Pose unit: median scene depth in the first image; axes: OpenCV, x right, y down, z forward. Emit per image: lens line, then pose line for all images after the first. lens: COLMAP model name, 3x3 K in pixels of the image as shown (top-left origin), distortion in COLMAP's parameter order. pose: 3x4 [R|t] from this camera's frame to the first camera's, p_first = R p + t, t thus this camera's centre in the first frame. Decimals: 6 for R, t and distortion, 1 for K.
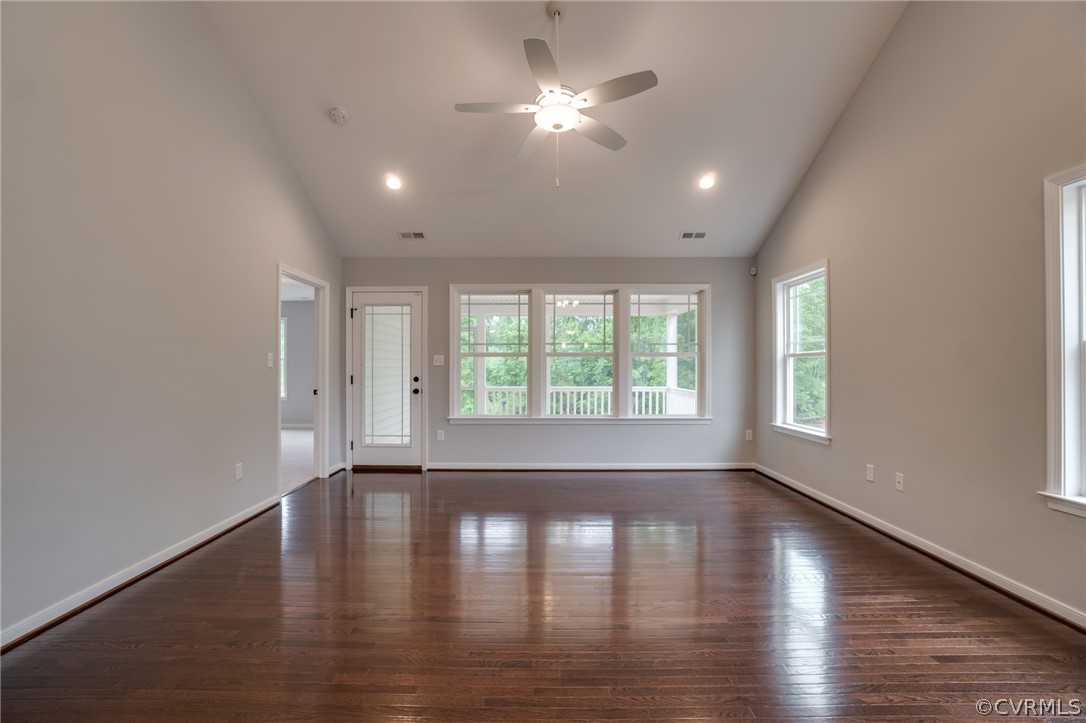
lens RADIAL K [[492.3, 0, 541.6], [0, 492.3, 367.0], [0, 0, 1]] dist [-0.049996, 0.015320]
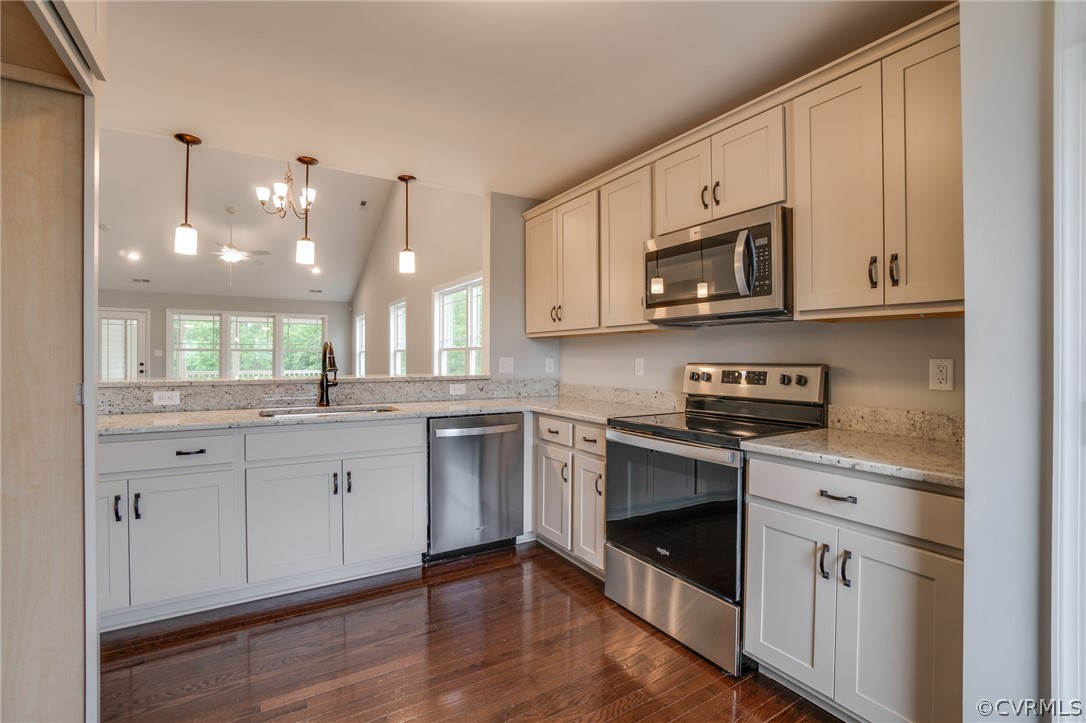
lens RADIAL K [[492.3, 0, 529.0], [0, 492.3, 357.9], [0, 0, 1]] dist [-0.049996, 0.015320]
pose [[0.862894, 0.001485, 0.505382, 0.054648], [-0.001265, 0.999999, -0.000778, 0.002295], [-0.505383, 0.000032, 0.862895, -1.060056]]
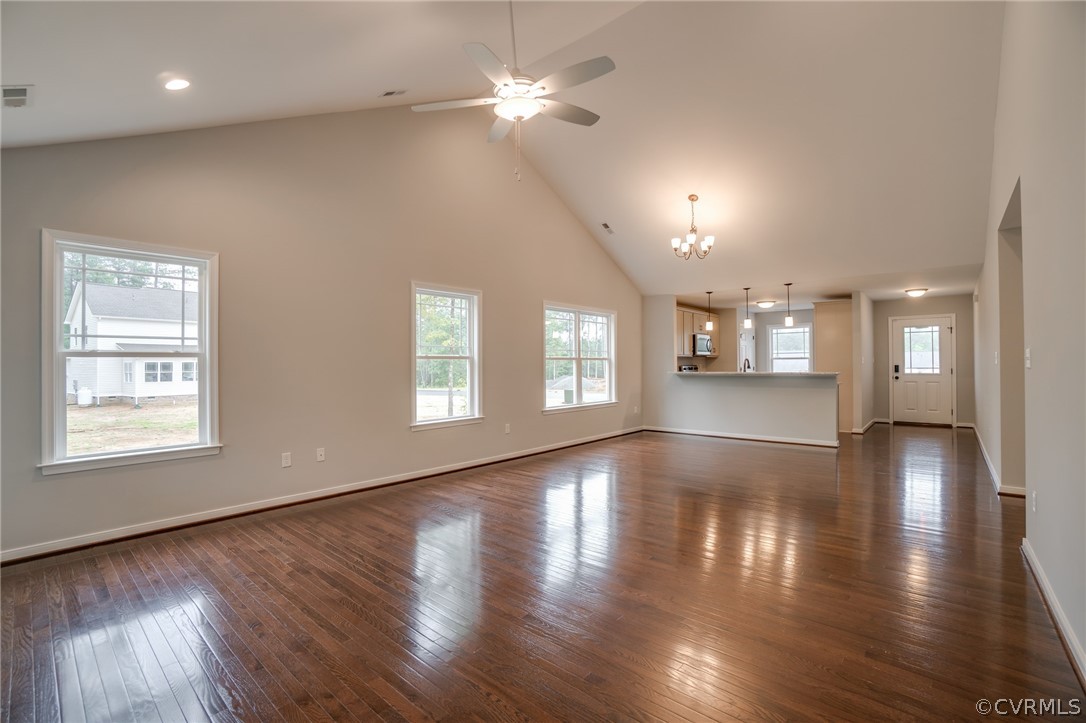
lens RADIAL K [[492.3, 0, 534.7], [0, 492.3, 360.4], [0, 0, 1]] dist [-0.049996, 0.015320]
pose [[-0.751284, 0.009664, 0.659909, -0.341489], [0.007391, 0.999953, -0.006229, -0.004972], [-0.659938, 0.000198, -0.751320, 0.950728]]
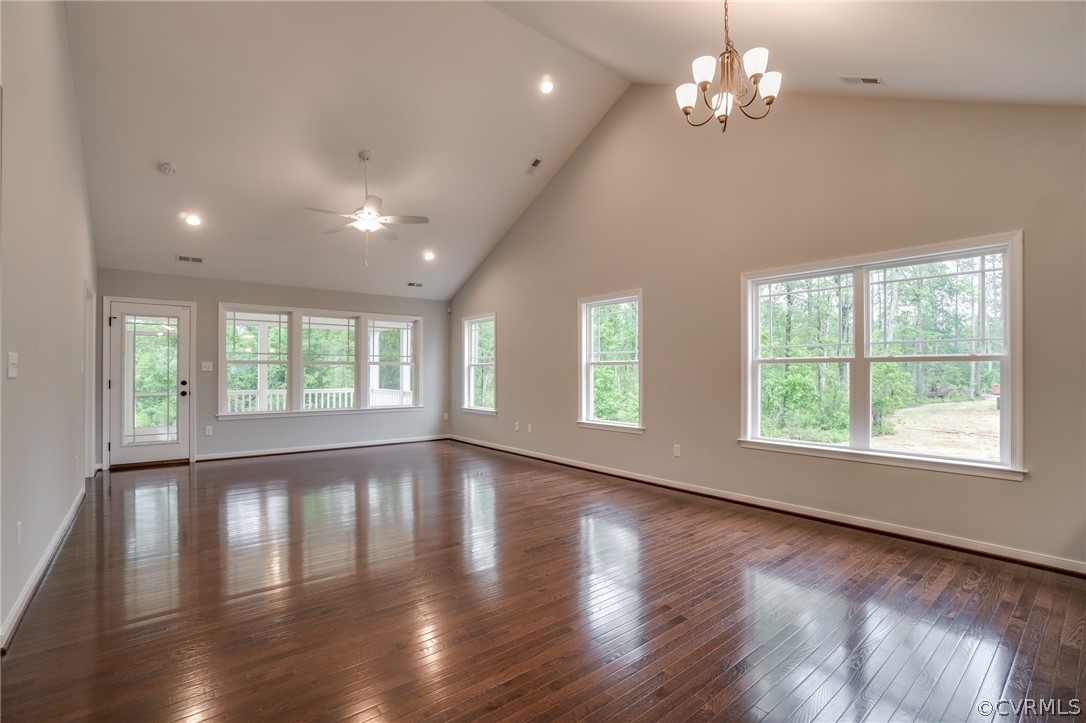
lens RADIAL K [[492.3, 0, 534.0], [0, 492.3, 372.0], [0, 0, 1]] dist [-0.049996, 0.015320]
pose [[0.783090, 0.001097, 0.621907, -0.313993], [-0.000375, 0.999999, -0.001291, 0.000746], [-0.621908, 0.000777, 0.783090, -0.379176]]
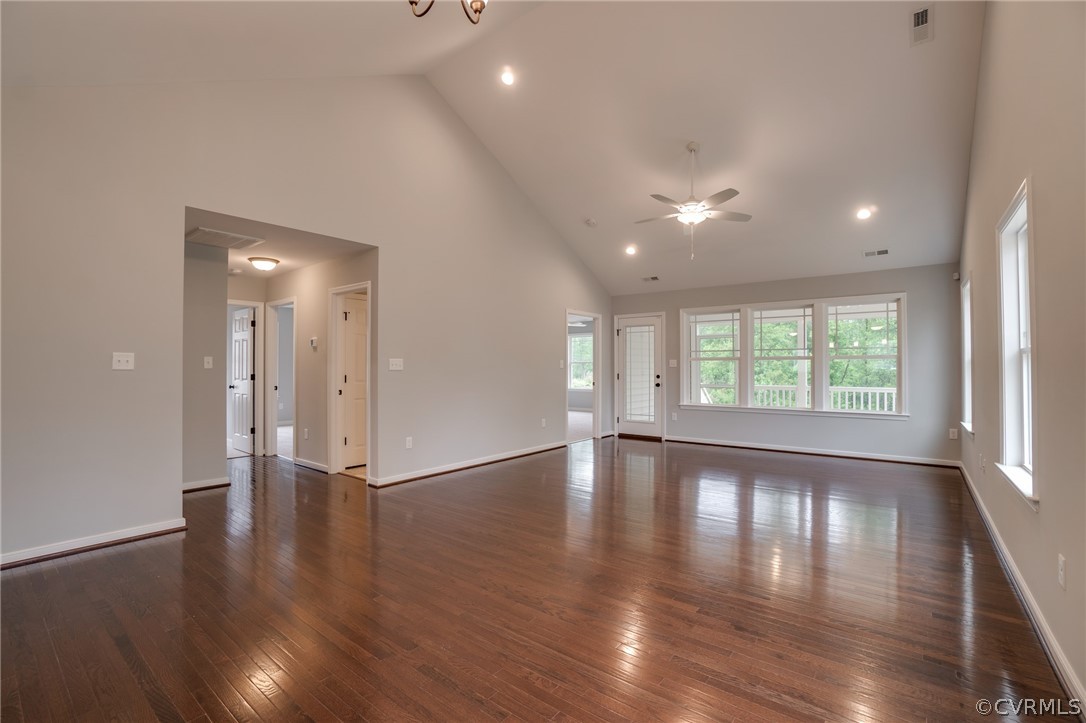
lens RADIAL K [[492.3, 0, 535.5], [0, 492.3, 364.7], [0, 0, 1]] dist [-0.049996, 0.015320]
pose [[0.782217, -0.003334, -0.622998, 0.358056], [-0.000958, 0.999978, -0.006554, -0.000142], [0.623006, 0.005724, 0.782196, -0.344993]]
